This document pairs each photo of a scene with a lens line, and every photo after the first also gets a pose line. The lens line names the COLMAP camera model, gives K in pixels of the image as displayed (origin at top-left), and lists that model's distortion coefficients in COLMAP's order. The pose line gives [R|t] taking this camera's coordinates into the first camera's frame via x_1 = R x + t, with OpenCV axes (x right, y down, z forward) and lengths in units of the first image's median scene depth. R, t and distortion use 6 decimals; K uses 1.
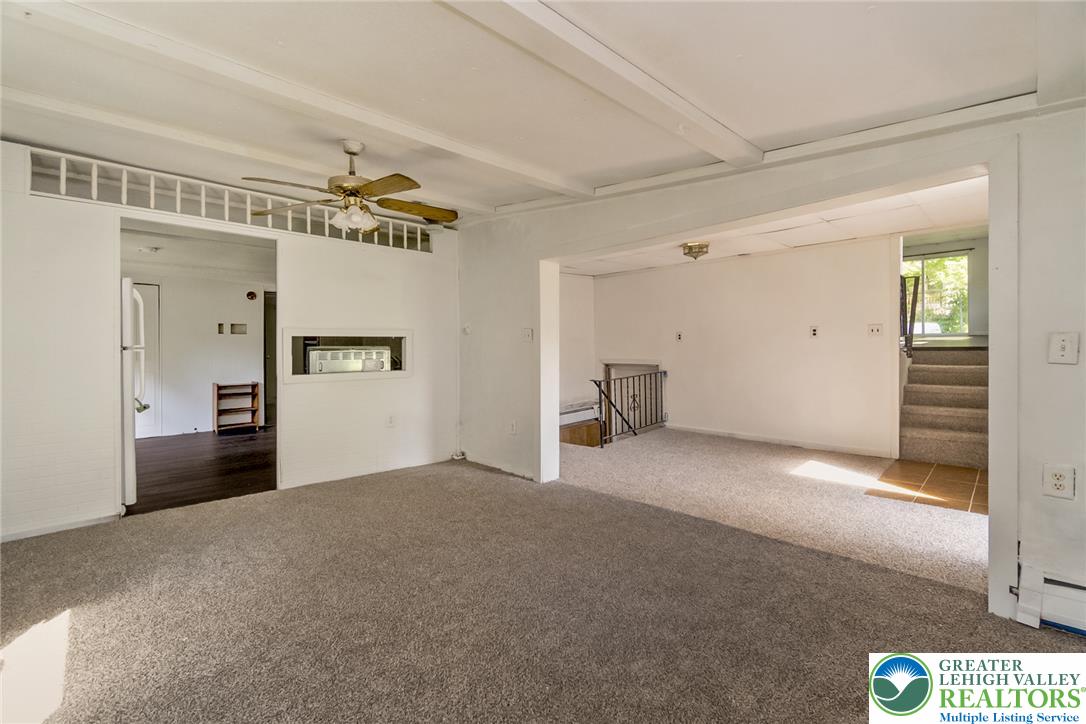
lens RADIAL K [[482.4, 0, 539.7], [0, 482.4, 347.6], [0, 0, 1]] dist [-0.004955, -0.000322]
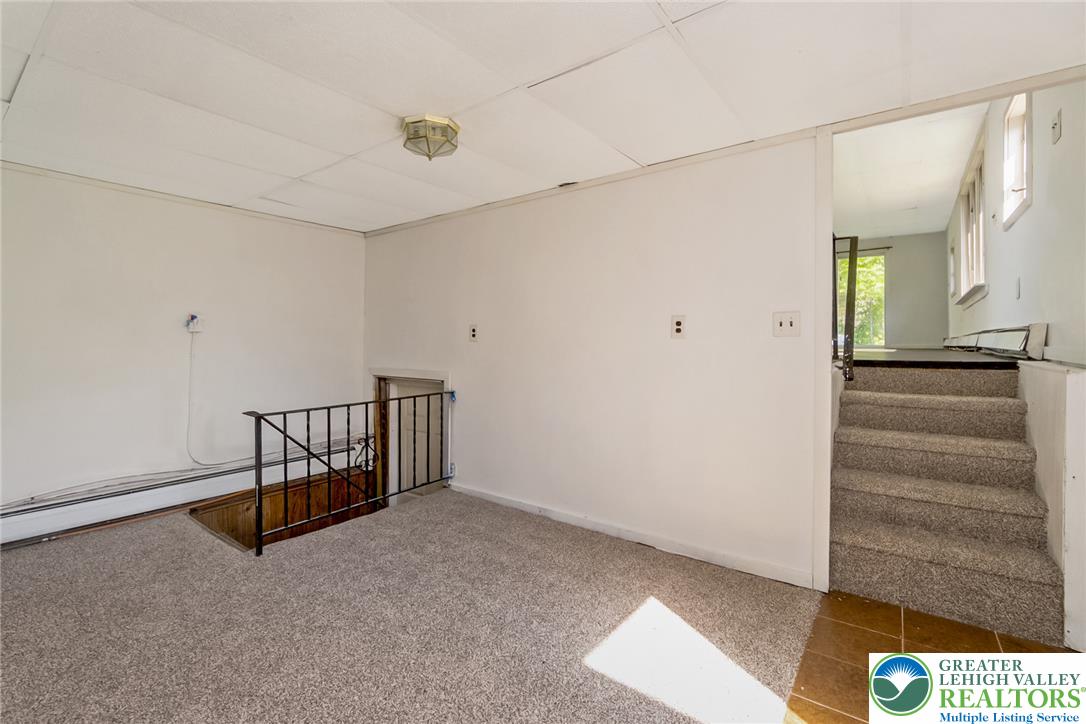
lens RADIAL K [[482.4, 0, 544.4], [0, 482.4, 338.4], [0, 0, 1]] dist [-0.004955, -0.000322]
pose [[0.988439, 0.030934, 0.148430, 0.300614], [-0.025863, 0.999018, -0.035973, 0.002976], [-0.149397, 0.031718, 0.988268, 0.434915]]
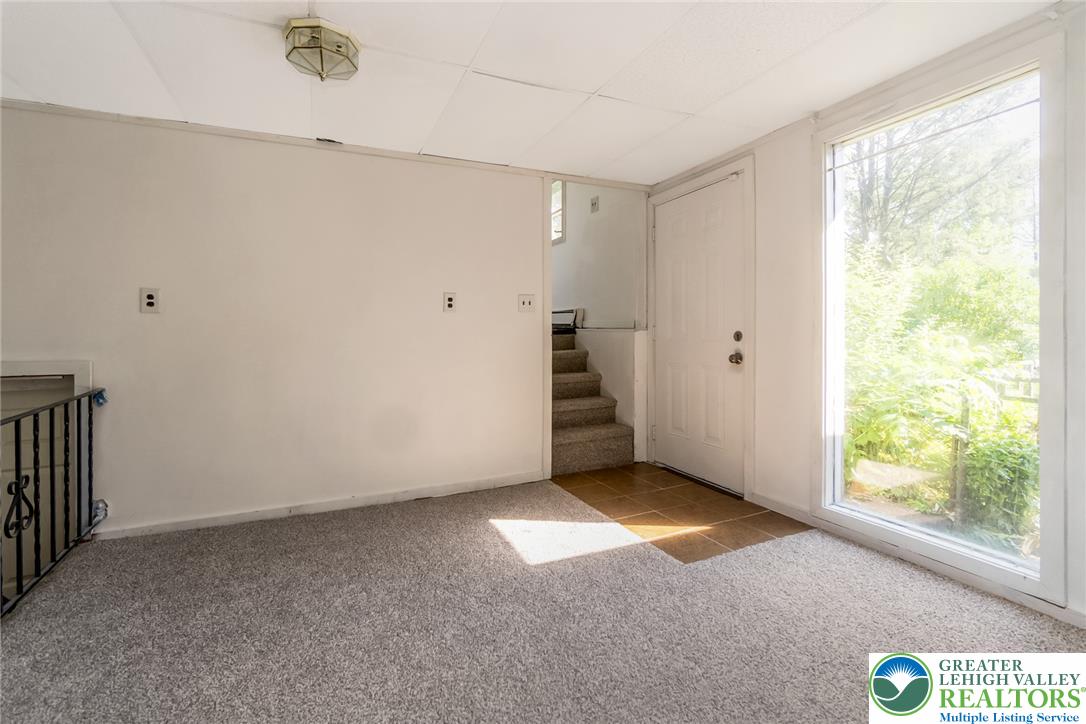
lens RADIAL K [[482.4, 0, 539.1], [0, 482.4, 337.7], [0, 0, 1]] dist [-0.004955, -0.000322]
pose [[0.348731, 0.002535, 0.937219, 0.031344], [0.013492, 0.999879, -0.007725, 0.016562], [-0.937126, 0.015339, 0.348655, 0.586346]]
